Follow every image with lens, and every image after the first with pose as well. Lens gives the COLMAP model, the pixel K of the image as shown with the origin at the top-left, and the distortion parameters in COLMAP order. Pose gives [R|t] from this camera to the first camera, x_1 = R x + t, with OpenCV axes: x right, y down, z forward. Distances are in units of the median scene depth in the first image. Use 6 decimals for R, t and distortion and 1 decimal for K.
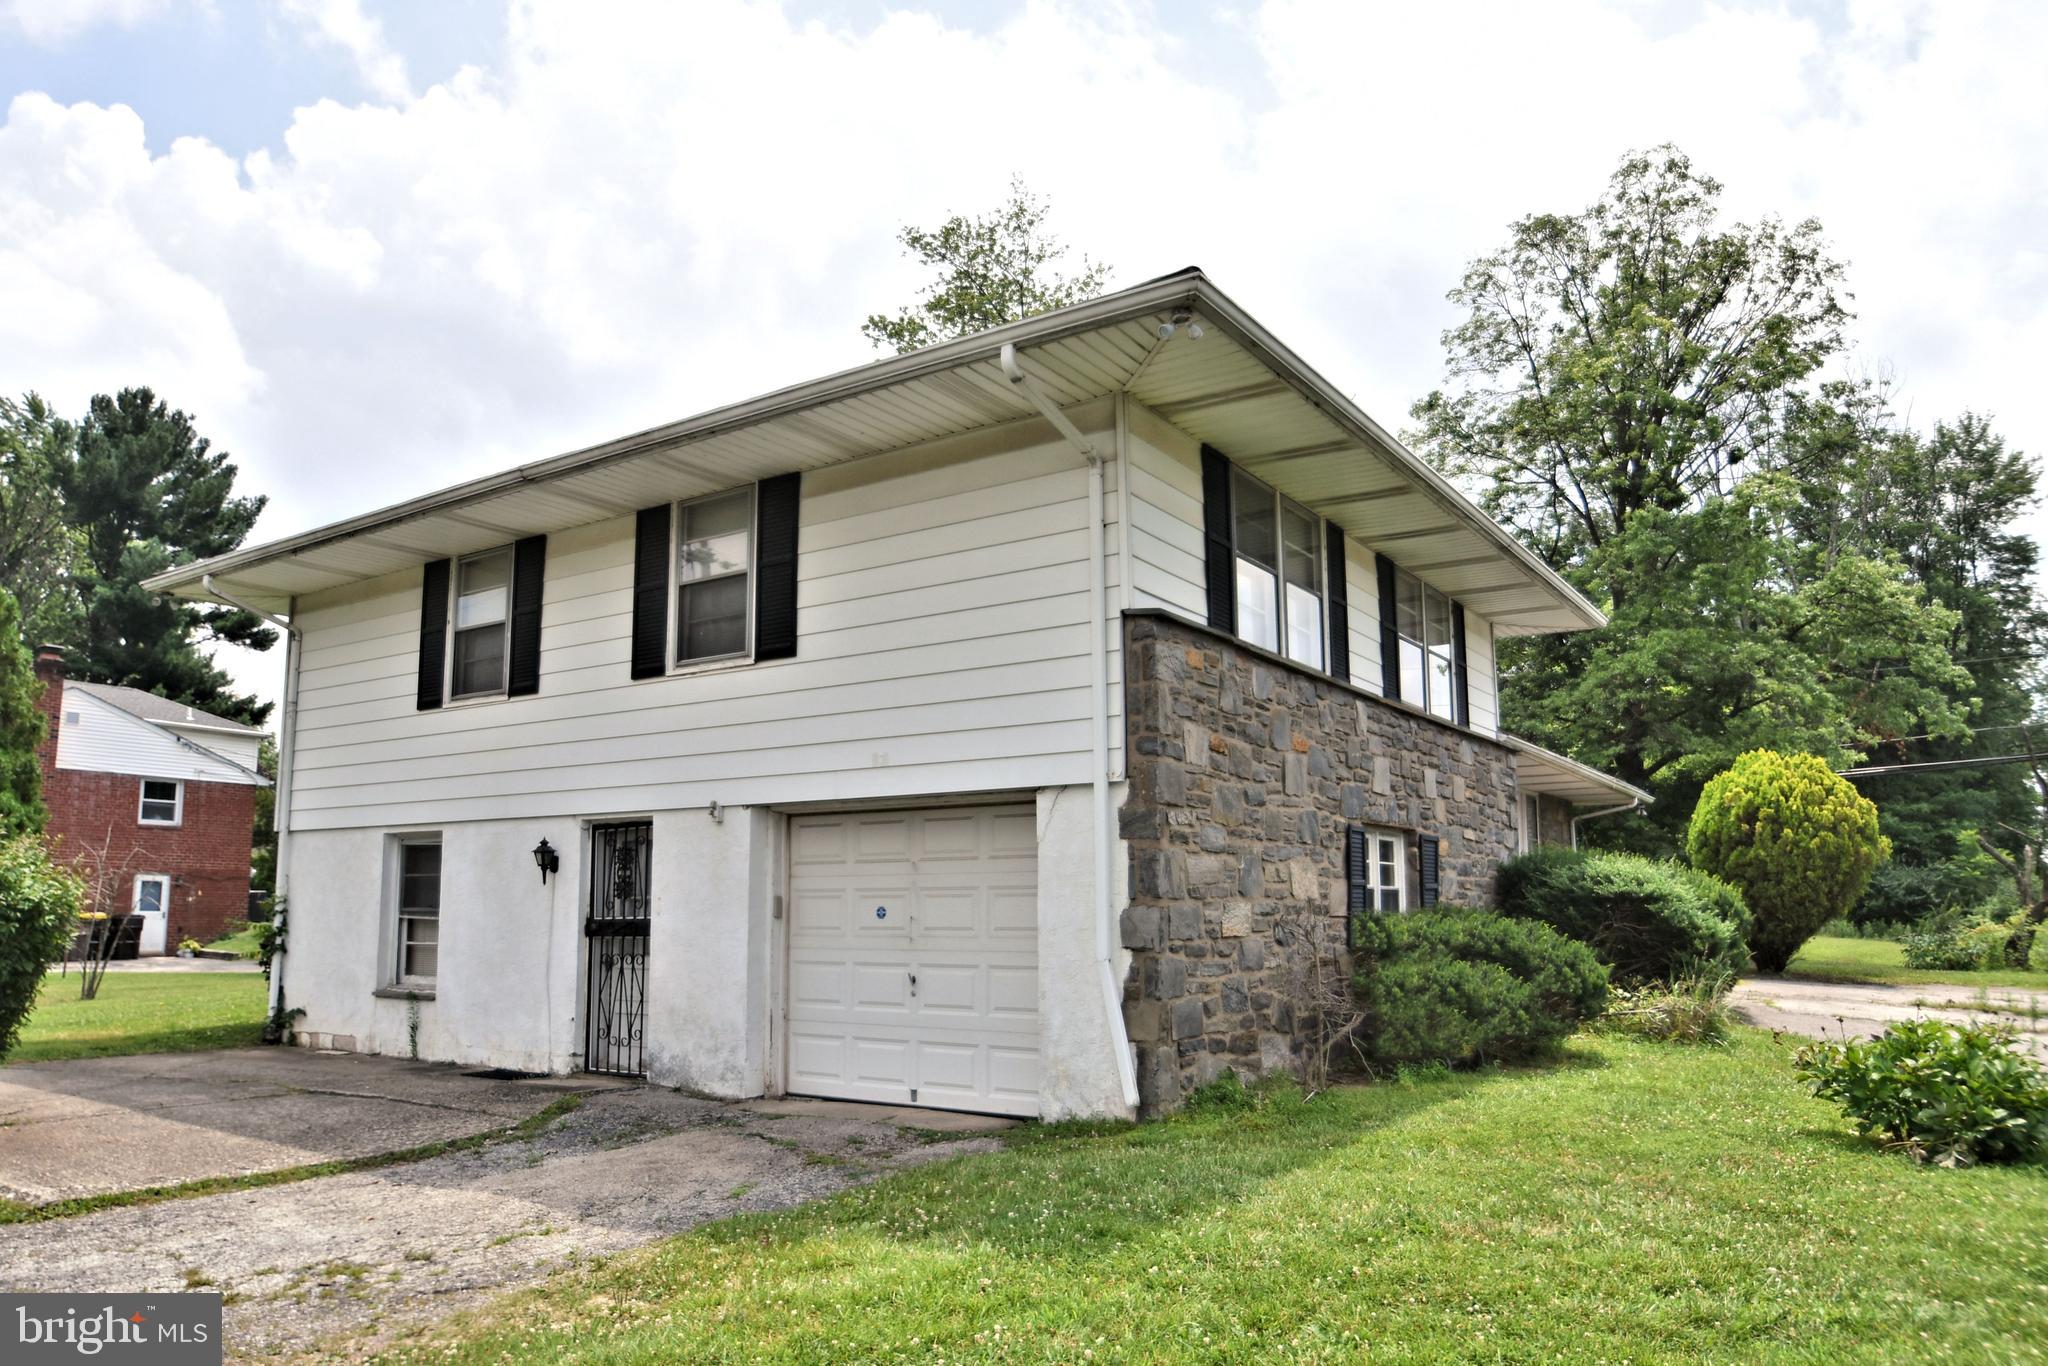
lens RADIAL K [[1368.9, 0, 1024.0], [0, 1368.9, 683.0], [0, 0, 1]] dist [-0.000441, -0.000610]
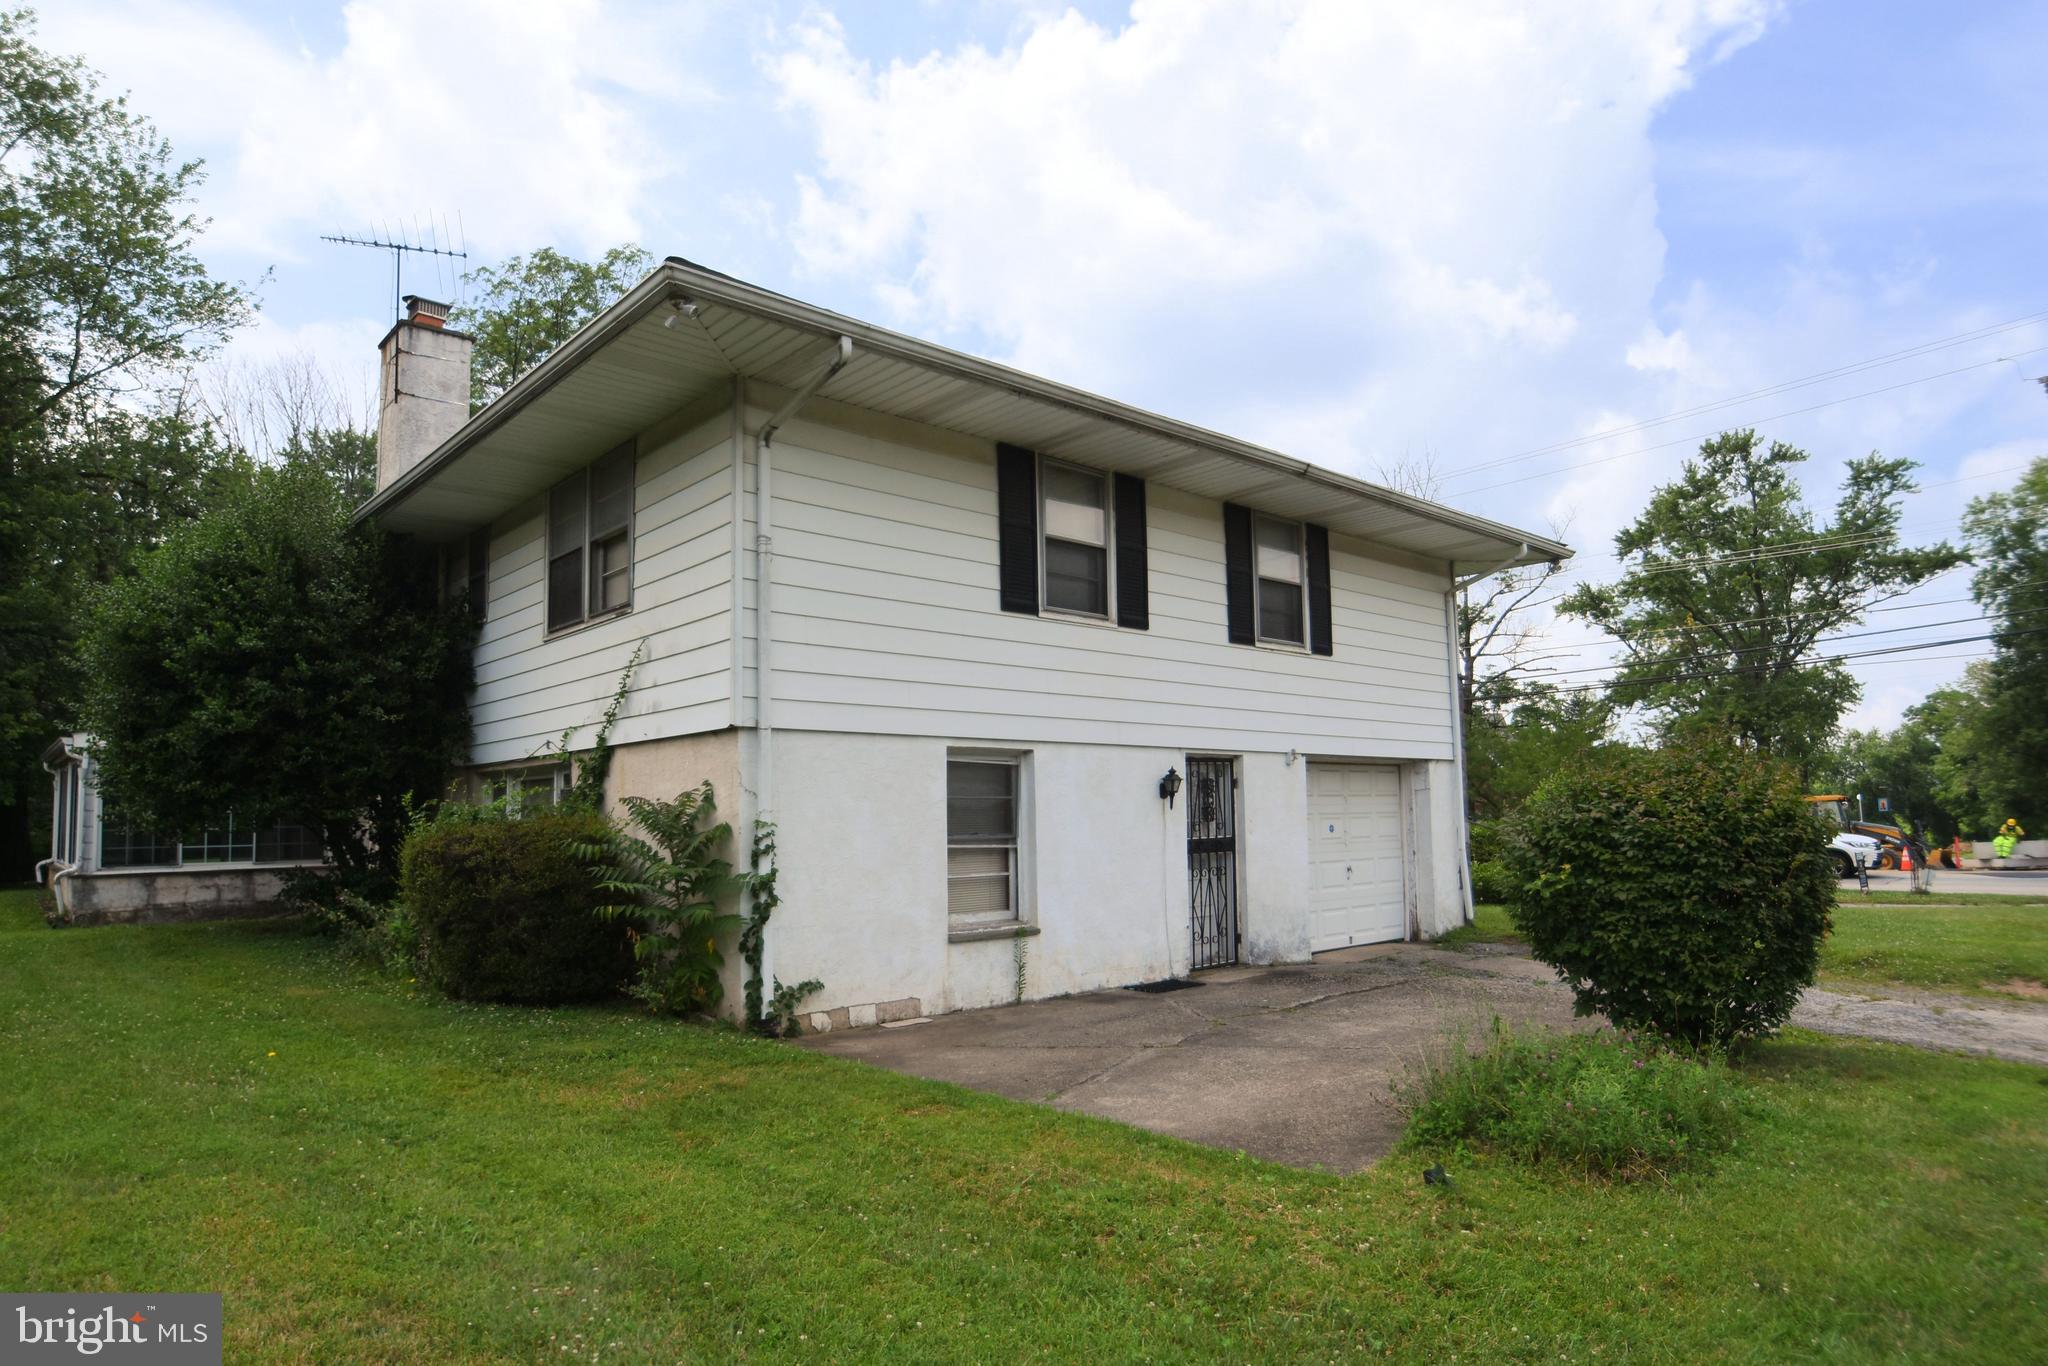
lens RADIAL K [[1158.8, 0, 1024.0], [0, 1158.8, 683.0], [0, 0, 1]] dist [0.000804, 0.000063]
pose [[0.238672, 0.116255, 0.964116, -1.246854], [-0.136157, 0.987007, -0.085309, 0.138482], [-0.961508, -0.110910, 0.251400, 0.862566]]
